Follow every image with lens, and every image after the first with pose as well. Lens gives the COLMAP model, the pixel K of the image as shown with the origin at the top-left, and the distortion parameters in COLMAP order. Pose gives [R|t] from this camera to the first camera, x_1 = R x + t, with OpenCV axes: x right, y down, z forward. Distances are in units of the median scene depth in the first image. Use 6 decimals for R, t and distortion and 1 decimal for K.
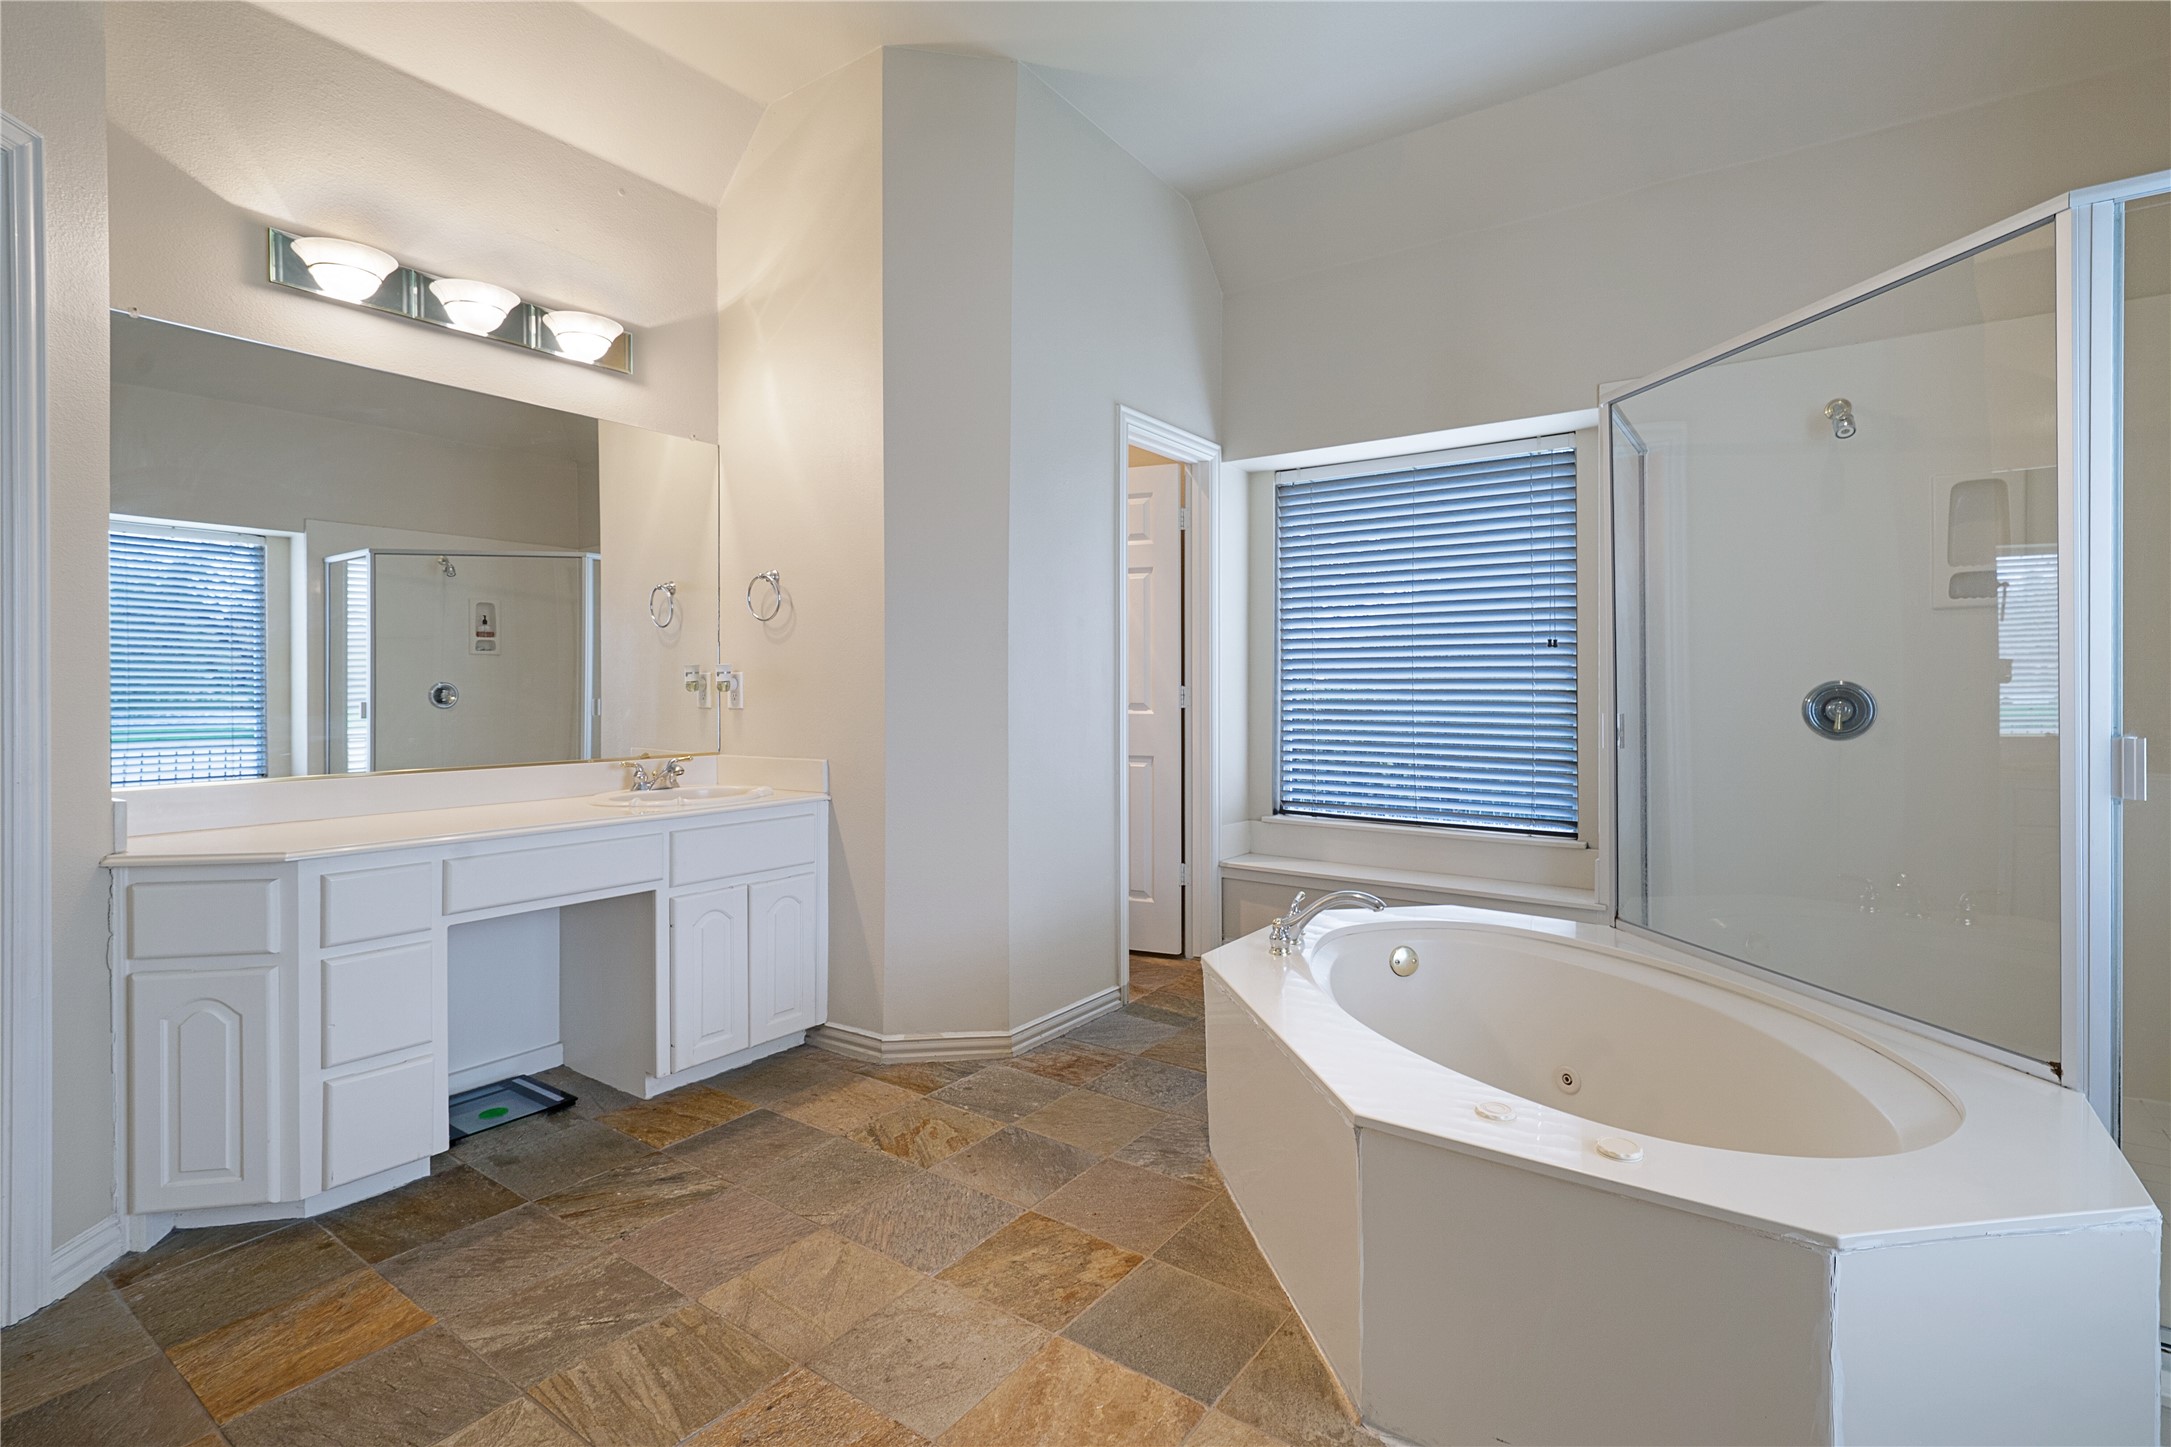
lens RADIAL K [[977.5, 0, 1090.2], [0, 977.5, 683.0], [0, 0, 1]] dist [0.001394, 0.000297]
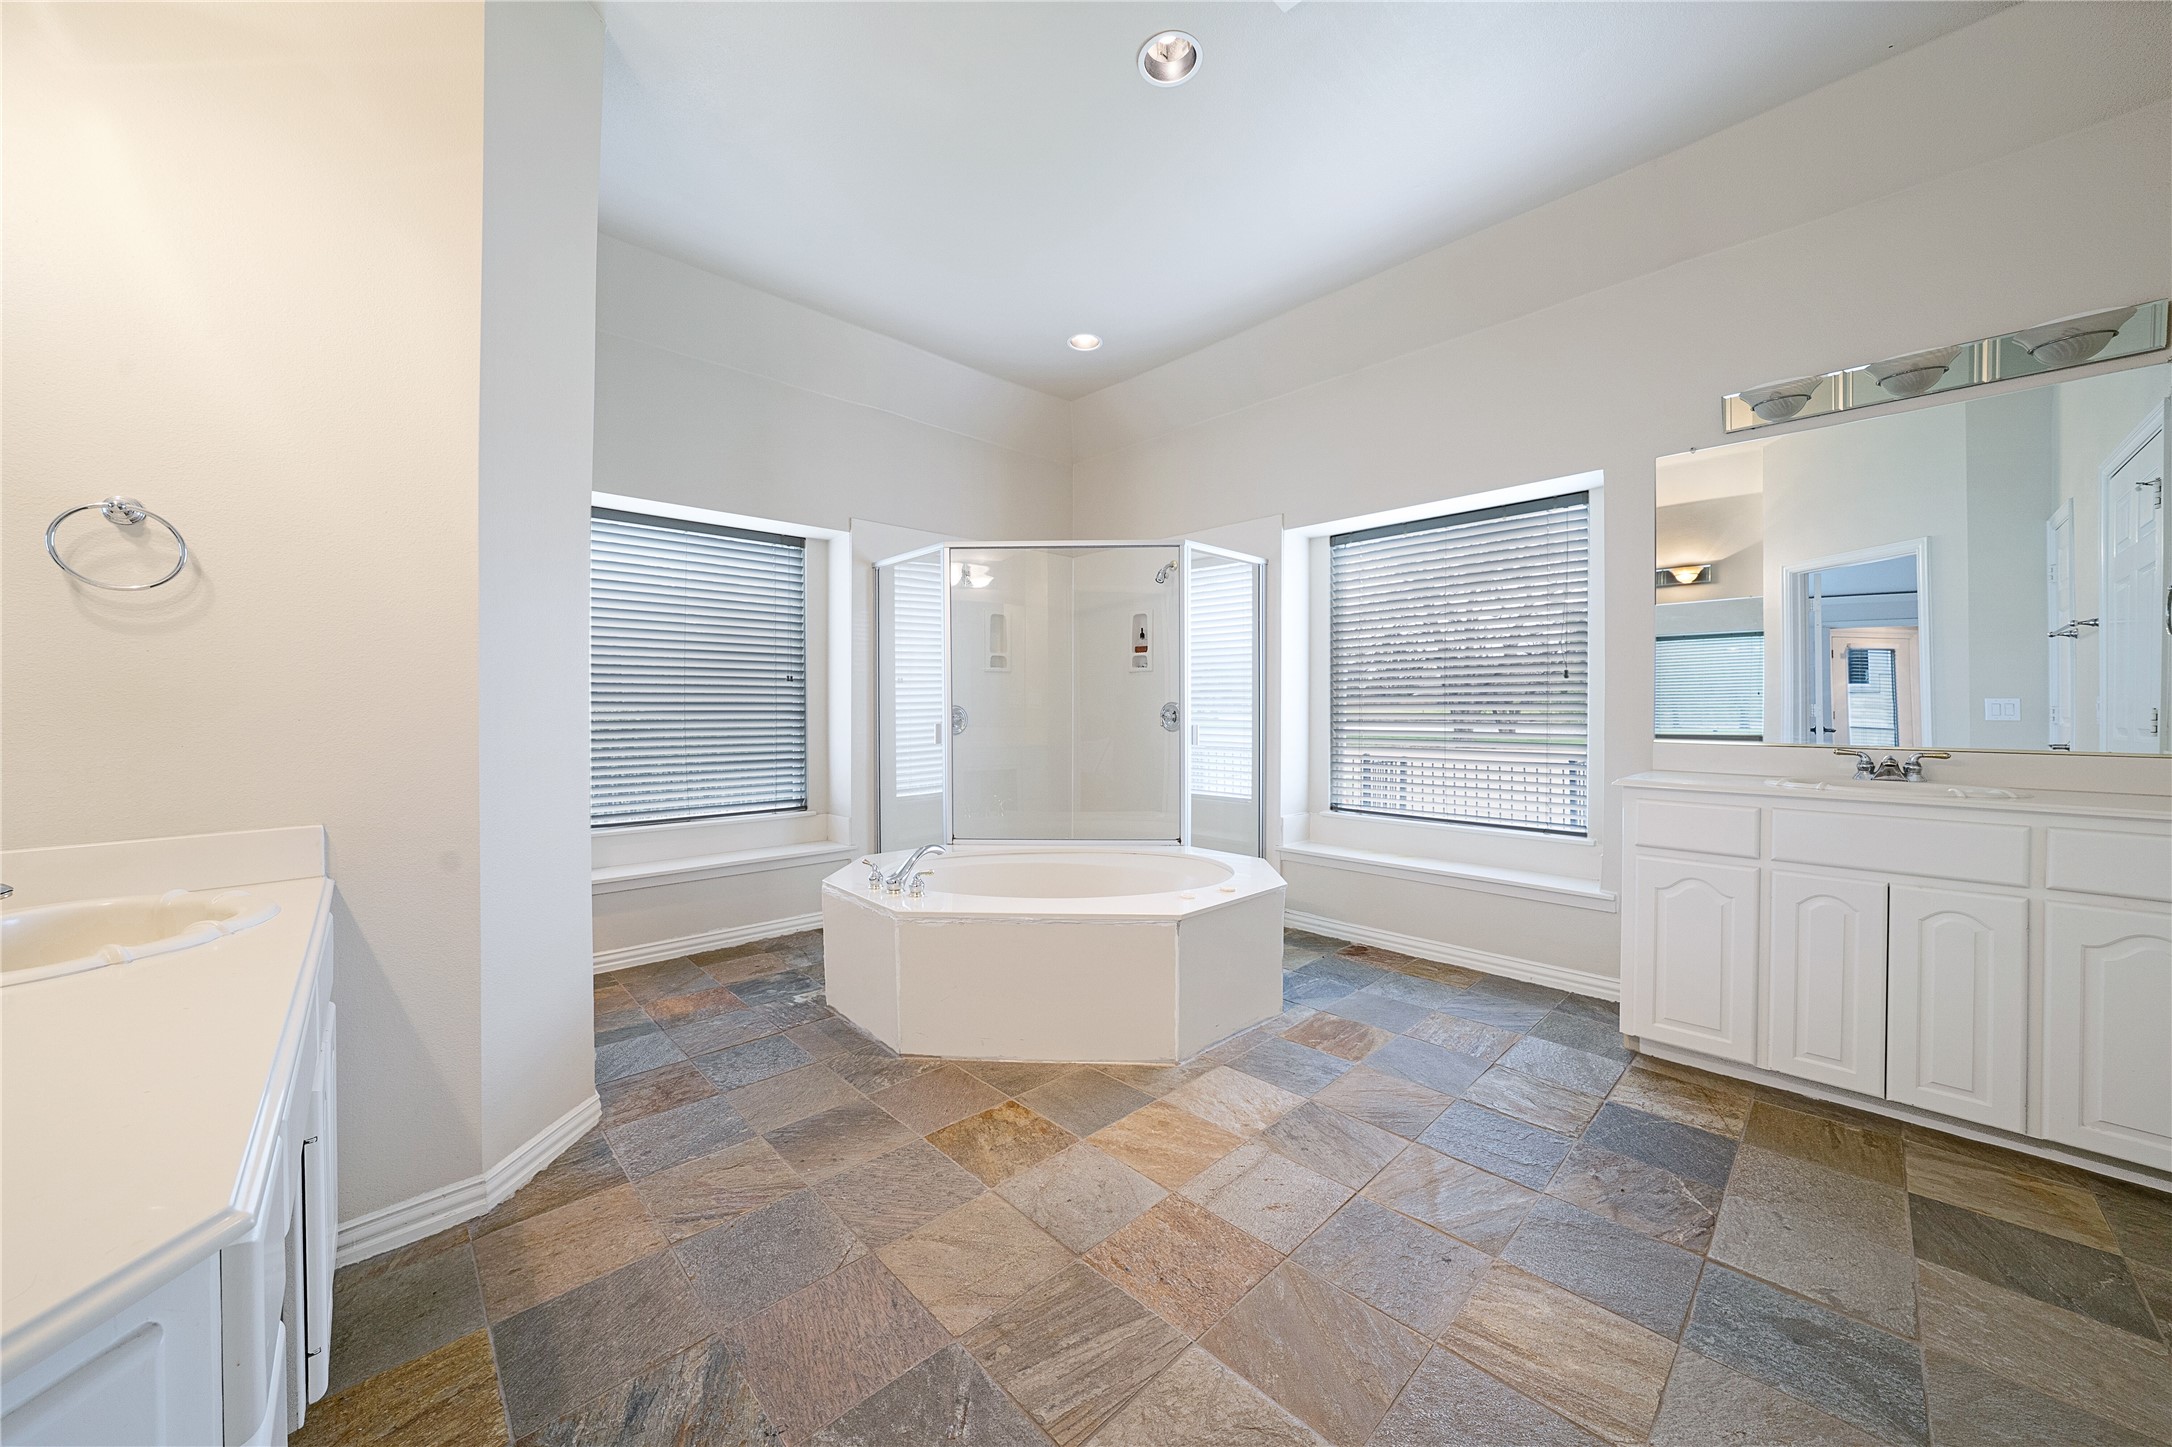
lens RADIAL K [[740.5, 0, 1085.6], [0, 740.5, 683.0], [0, 0, 1]] dist [-0.016877, 0.000010]
pose [[0.213362, 0.037791, 0.976242, -0.944170], [-0.005000, 0.999281, -0.037590, 0.010020], [-0.976961, 0.003139, 0.213397, 0.615877]]
